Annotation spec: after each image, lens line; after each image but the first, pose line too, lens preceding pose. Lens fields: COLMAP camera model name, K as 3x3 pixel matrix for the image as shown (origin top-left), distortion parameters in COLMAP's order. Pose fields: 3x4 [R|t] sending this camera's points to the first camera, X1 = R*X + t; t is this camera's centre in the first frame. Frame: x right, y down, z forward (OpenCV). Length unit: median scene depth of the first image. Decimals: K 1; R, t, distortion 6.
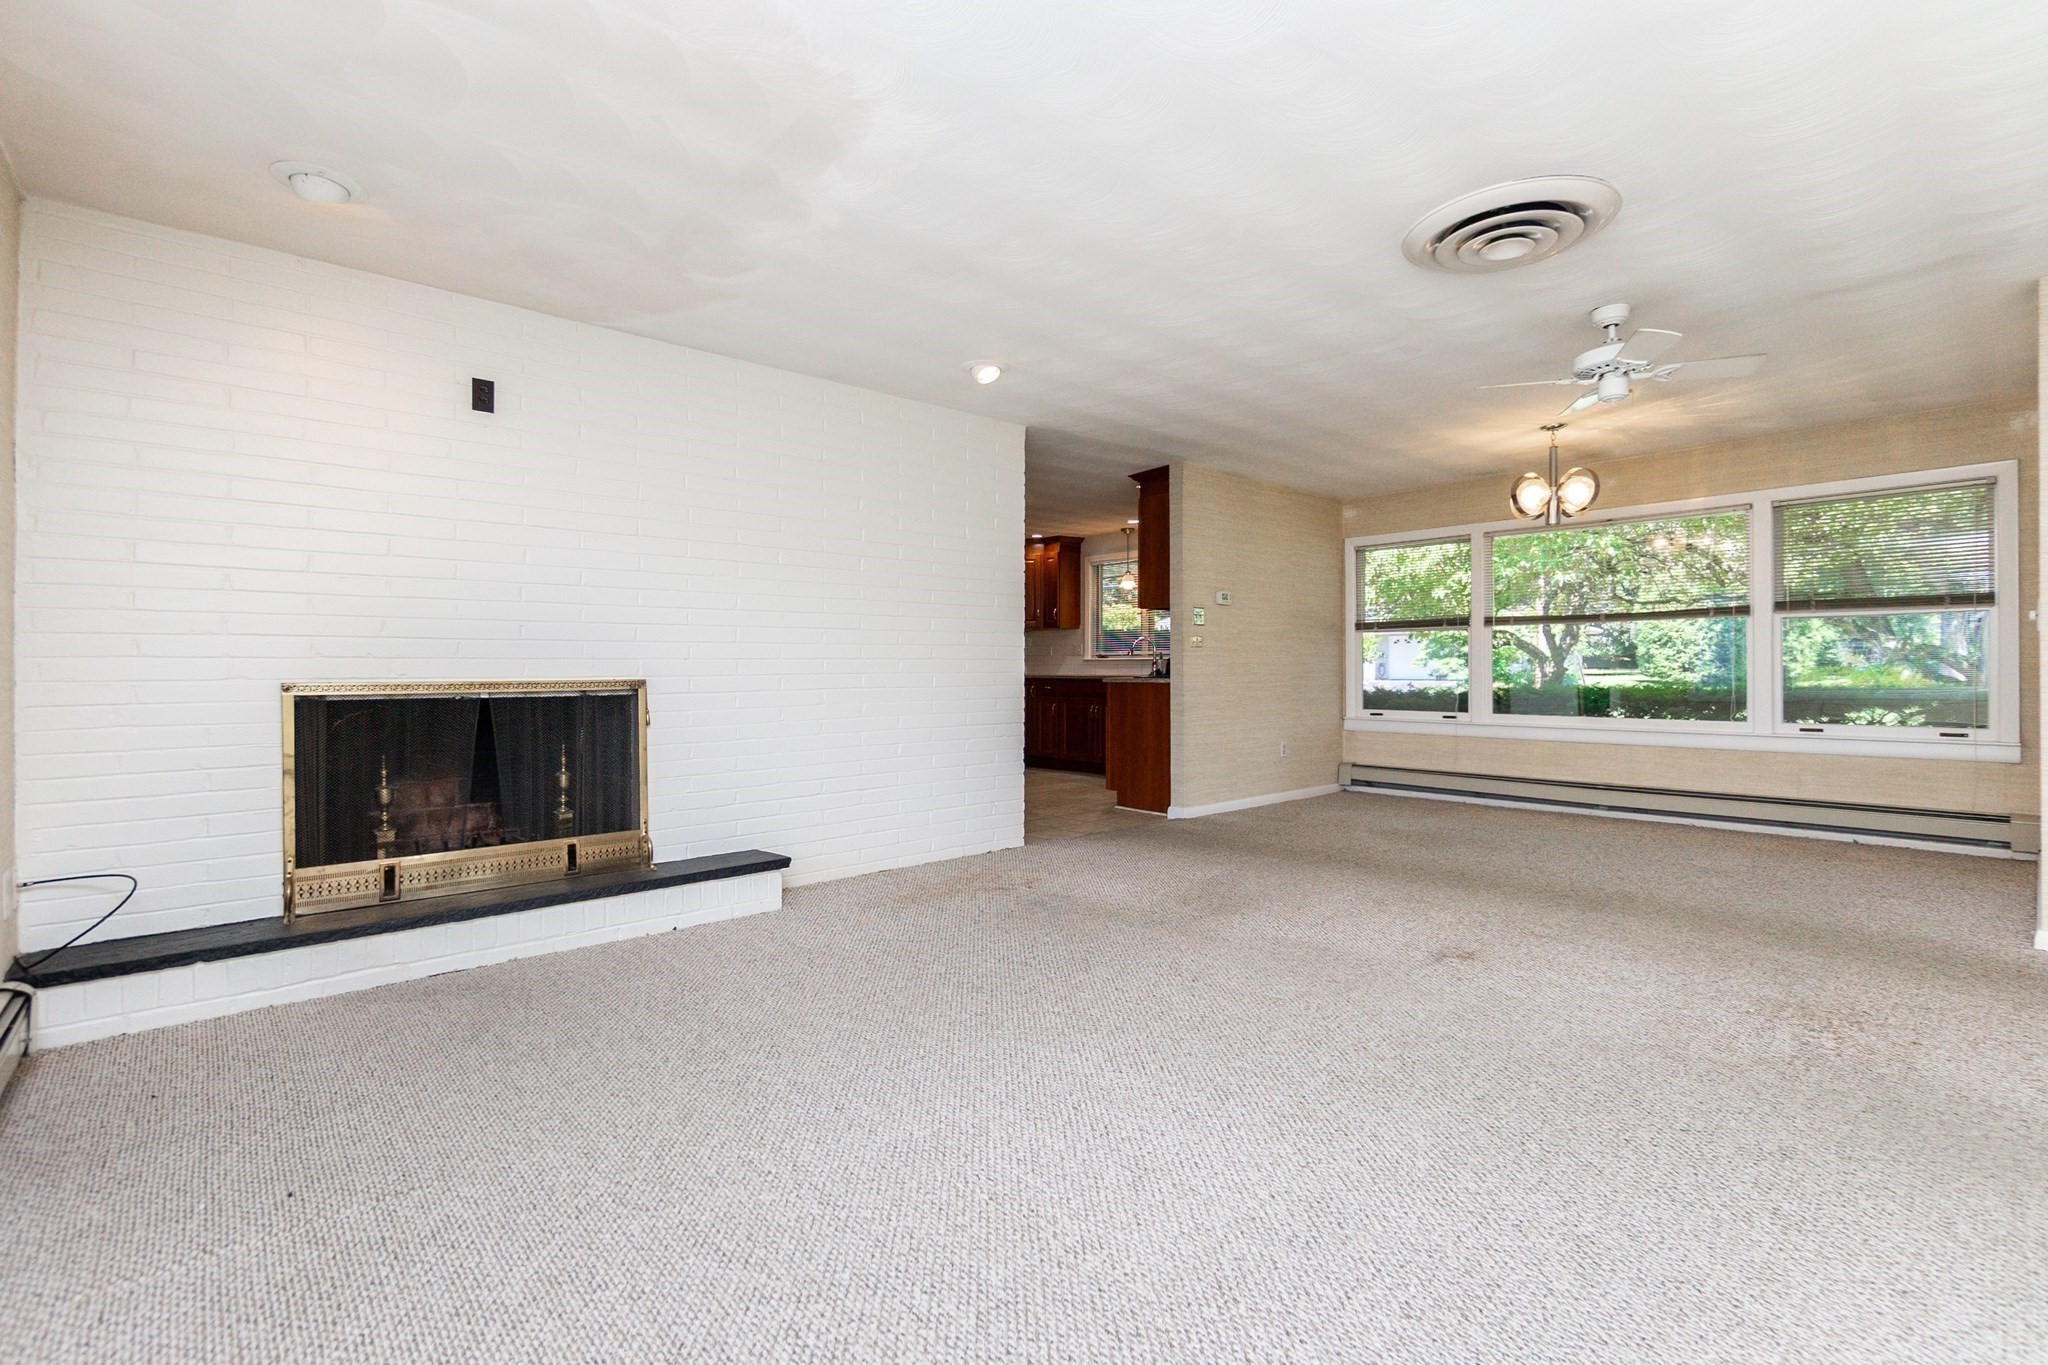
lens RADIAL K [[898.7, 0, 1021.6], [0, 898.7, 677.6], [0, 0, 1]] dist [-0.001601, -0.000029]
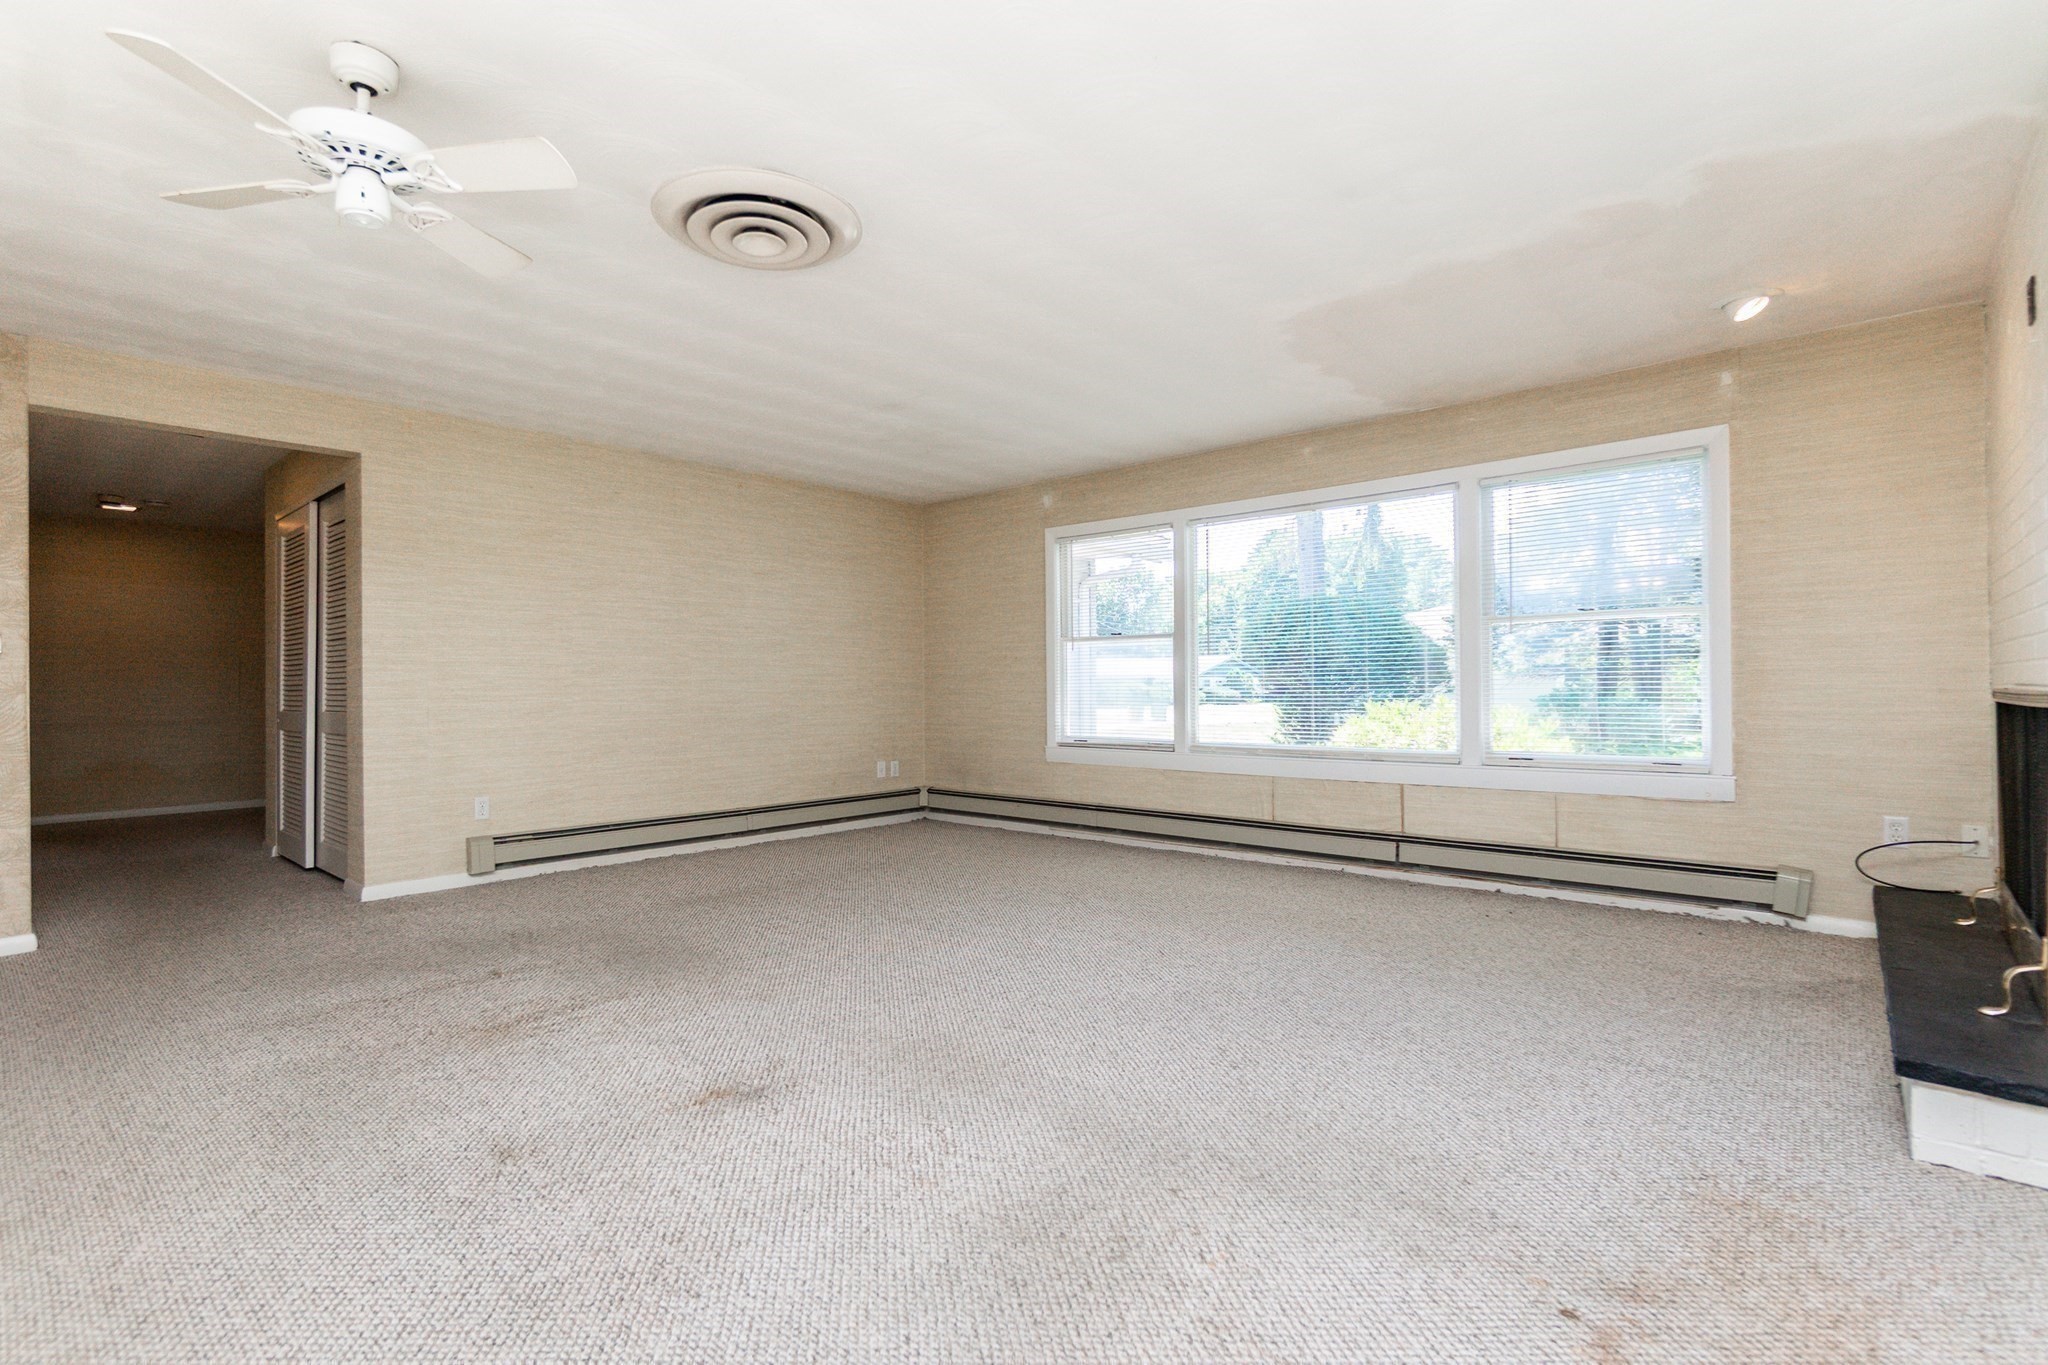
lens RADIAL K [[972.0, 0, 1015.0], [0, 972.0, 693.0], [0, 0, 1]] dist [-0.000214, -0.000100]
pose [[-0.992090, 0.007438, -0.125307, 0.303360], [0.005738, 0.999887, 0.013923, -0.007382], [0.125396, 0.013094, -0.992020, 1.562422]]
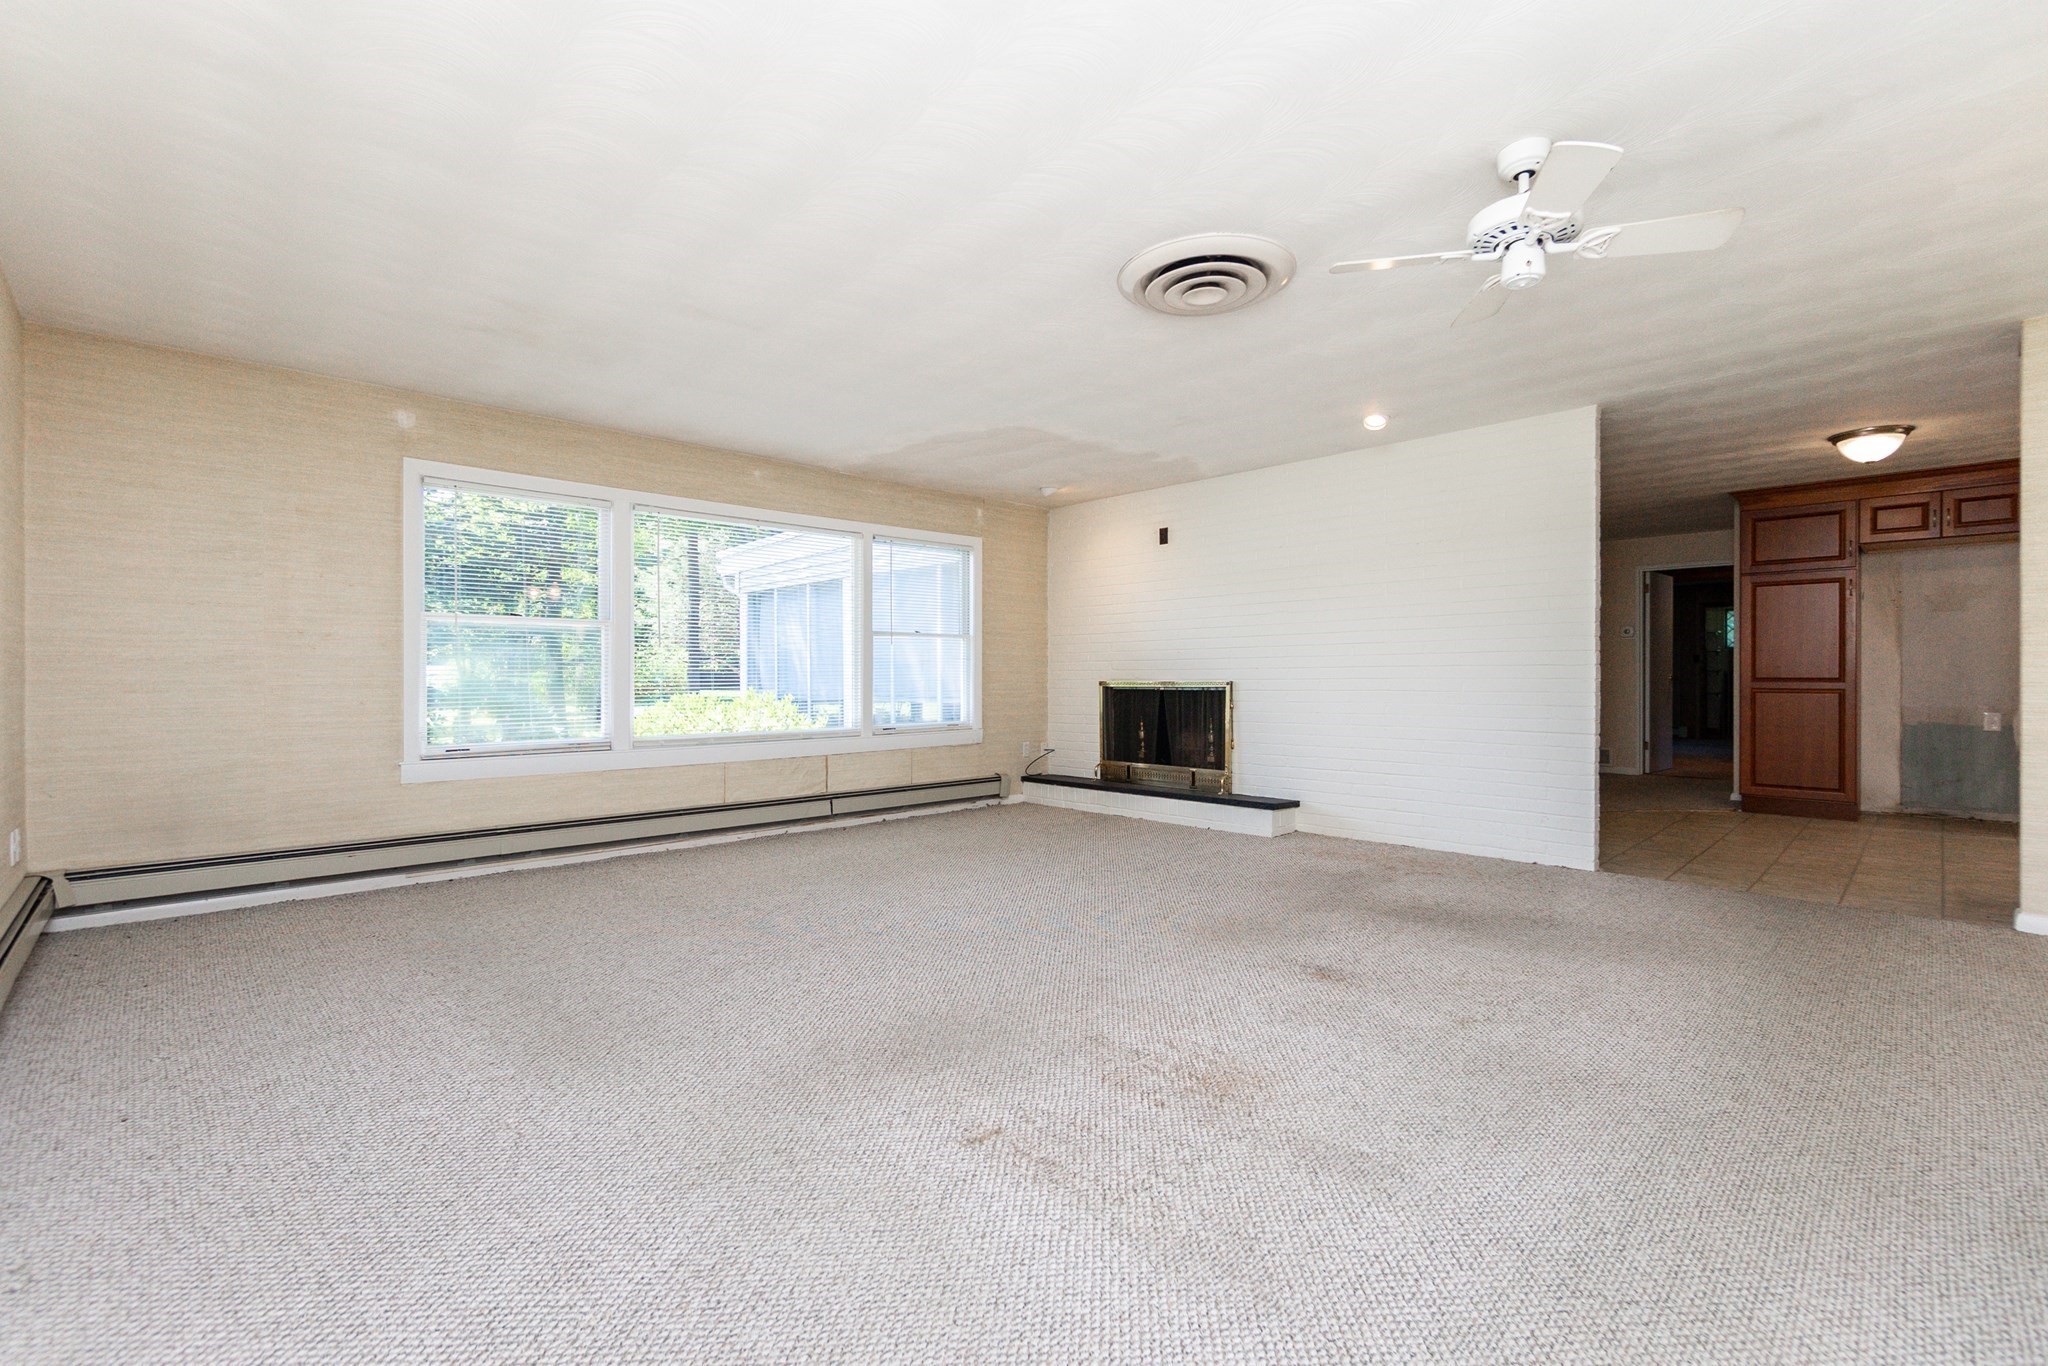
lens RADIAL K [[885.9, 0, 1017.0], [0, 885.9, 678.1], [0, 0, 1]] dist [0.000093, 0.000211]
pose [[0.047517, 0.003651, -0.998864, 1.224514], [-0.008739, 0.999957, 0.003239, -0.005435], [0.998832, 0.008575, 0.047547, 0.540700]]
